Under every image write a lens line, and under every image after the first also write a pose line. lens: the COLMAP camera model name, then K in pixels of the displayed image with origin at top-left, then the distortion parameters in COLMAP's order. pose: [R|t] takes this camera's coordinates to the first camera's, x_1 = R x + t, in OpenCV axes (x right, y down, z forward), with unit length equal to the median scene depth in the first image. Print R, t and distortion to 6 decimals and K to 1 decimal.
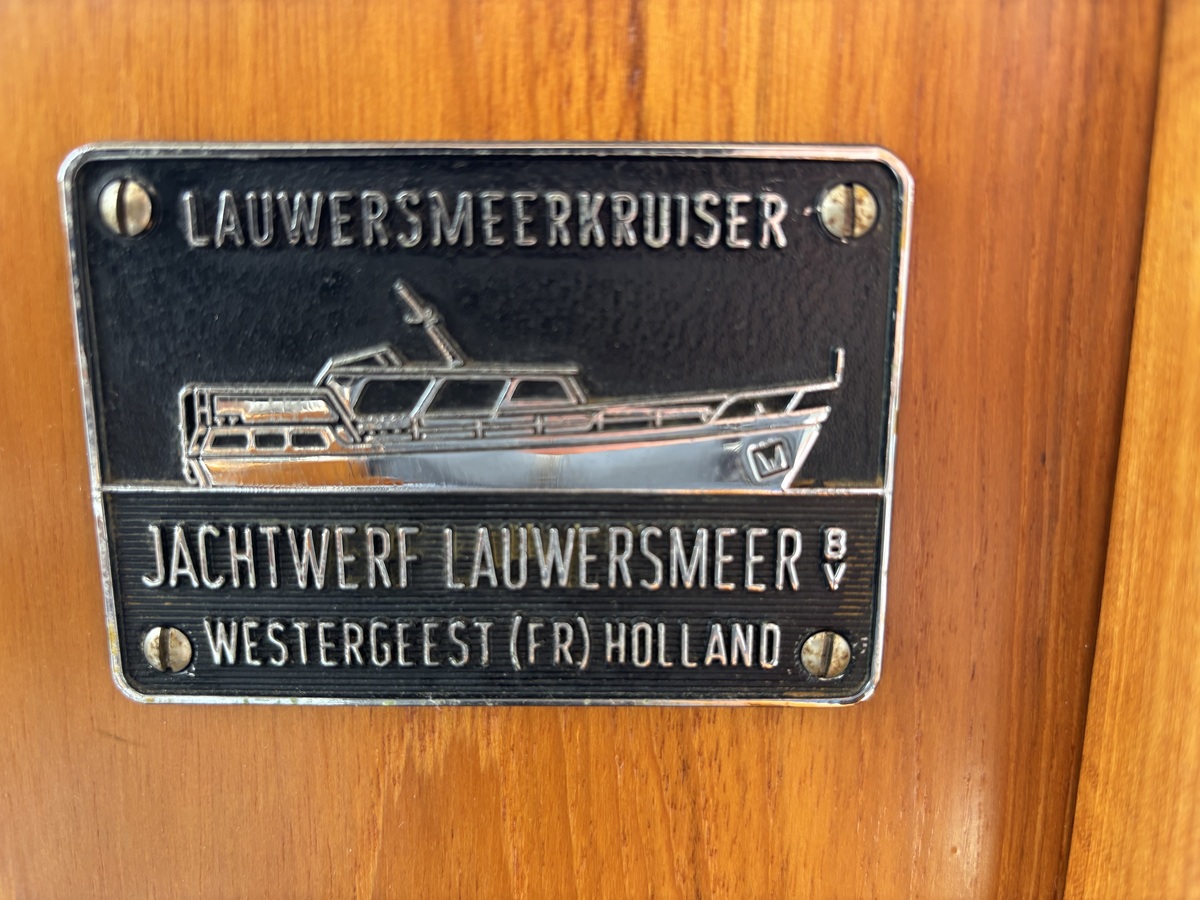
lens RADIAL K [[913.2, 0, 598.9], [0, 913.2, 449.0], [0, 0, 1]] dist [-0.004075, -0.000566]
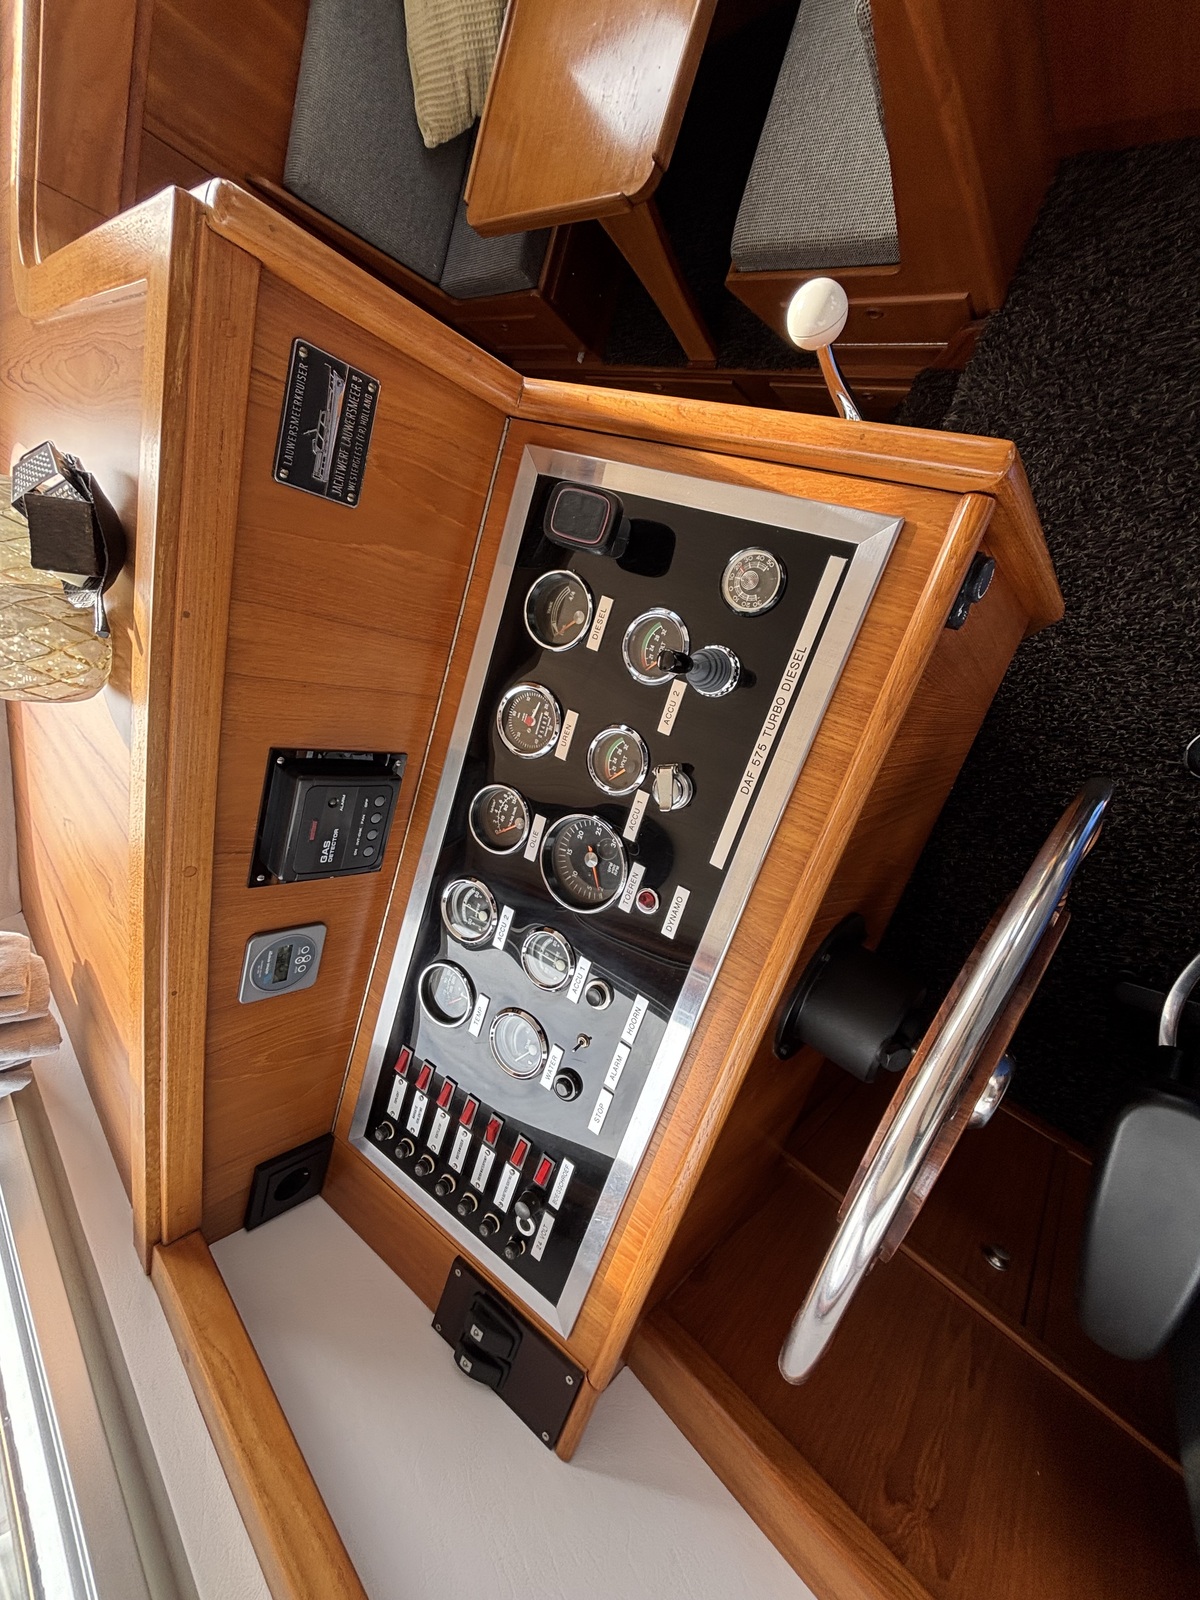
lens RADIAL K [[639.1, 0, 599.6], [0, 639.1, 790.0], [0, 0, 1]] dist [-0.000350, 0.001275]
pose [[0.296430, -0.917035, -0.266789, -0.667585], [0.754846, 0.053828, 0.653690, -1.353205], [-0.585096, -0.395158, 0.708176, -4.235698]]
